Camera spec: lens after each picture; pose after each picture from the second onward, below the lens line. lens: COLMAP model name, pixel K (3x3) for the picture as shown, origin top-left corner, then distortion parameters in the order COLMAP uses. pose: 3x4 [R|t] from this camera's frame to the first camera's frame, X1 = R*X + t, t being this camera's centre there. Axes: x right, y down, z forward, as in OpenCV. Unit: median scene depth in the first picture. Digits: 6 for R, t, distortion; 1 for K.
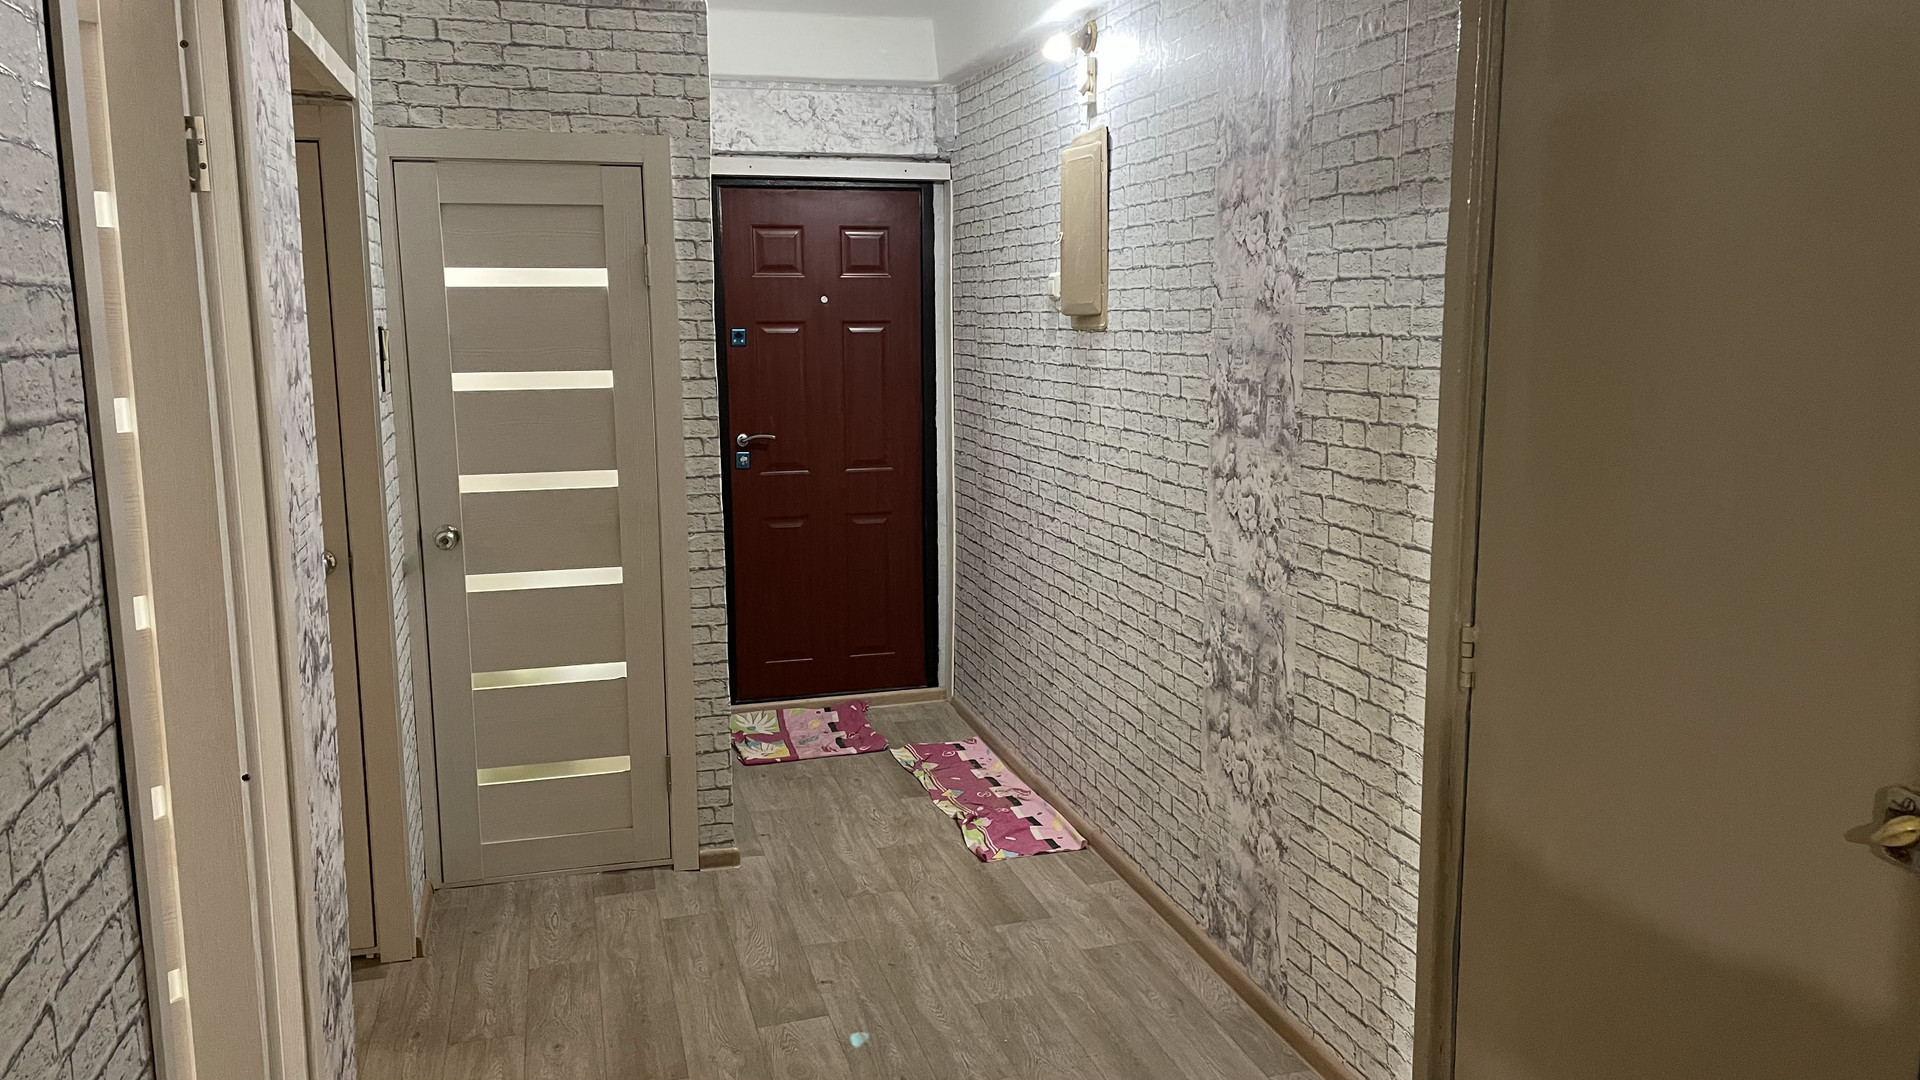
lens RADIAL K [[1457.5, 0, 961.0], [0, 1457.5, 535.9], [0, 0, 1]] dist [0.049037, -0.020093]
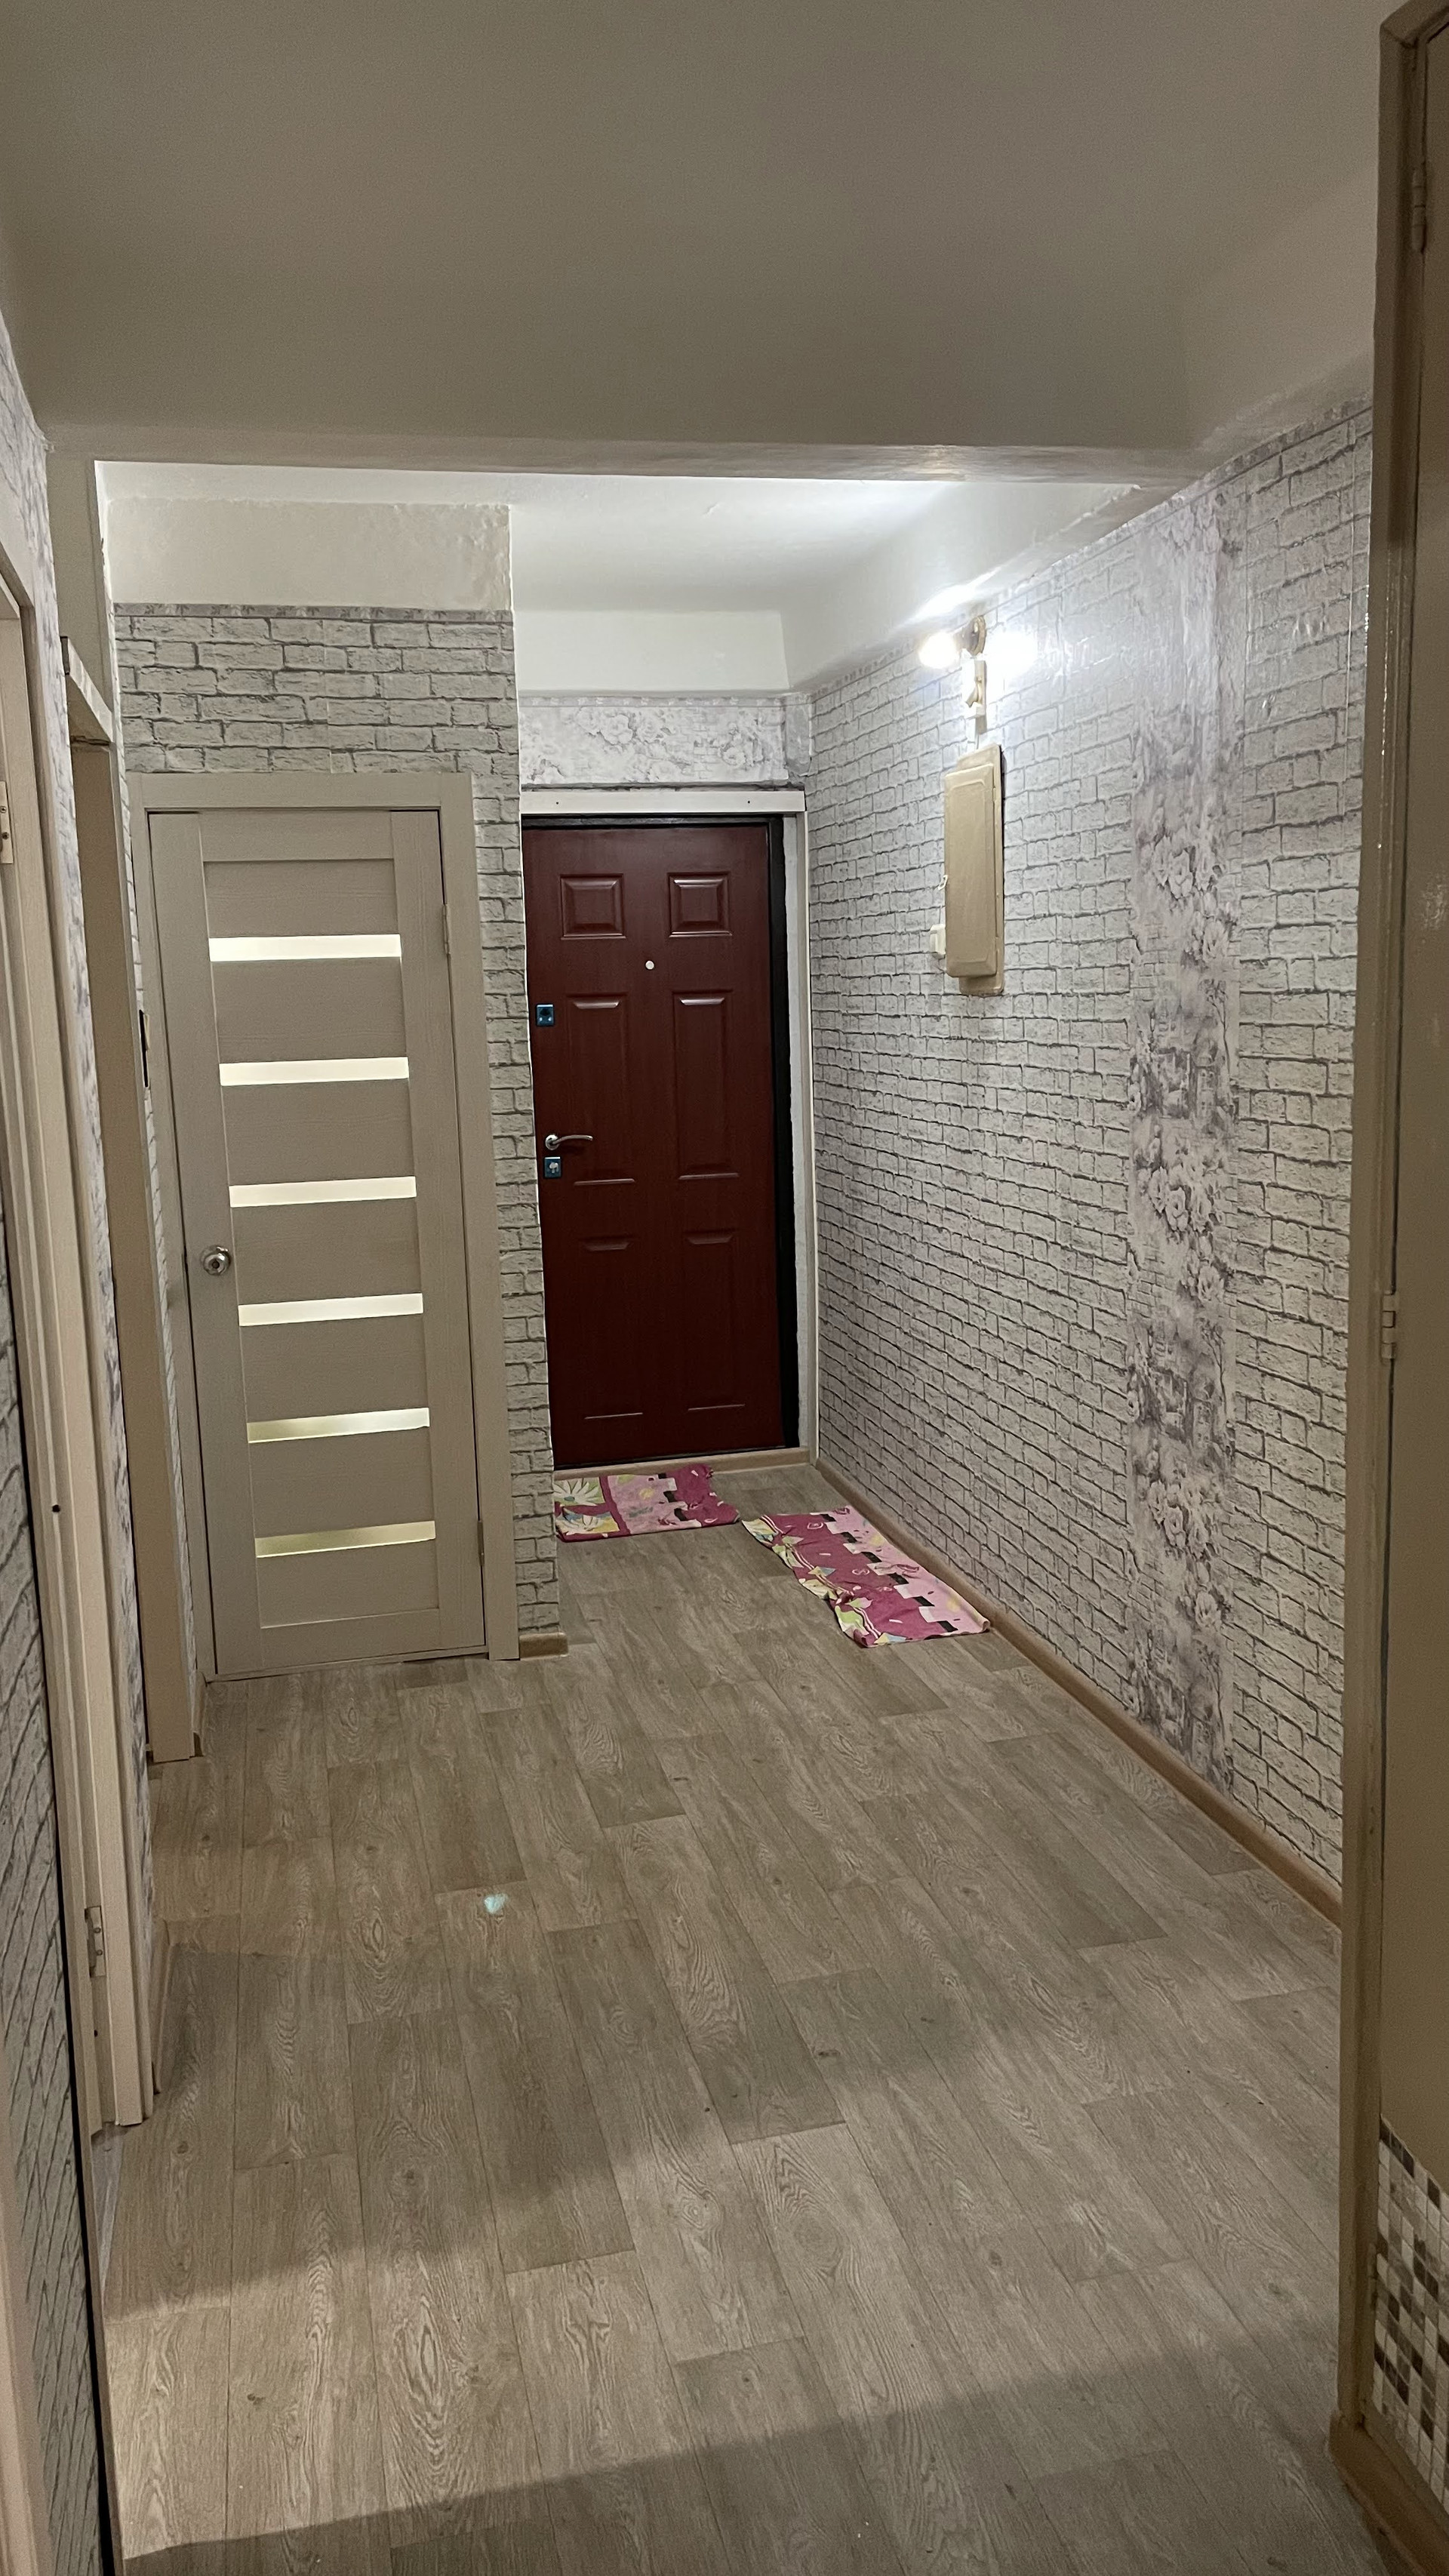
lens RADIAL K [[1955.3, 0, 732.3], [0, 1955.3, 1281.2], [0, 0, 1]] dist [0.049037, -0.020093]
pose [[0.998978, -0.017287, -0.041758, -0.009687], [0.017339, 0.999849, 0.000864, 0.017803], [0.041737, -0.001587, 0.999127, -0.113078]]
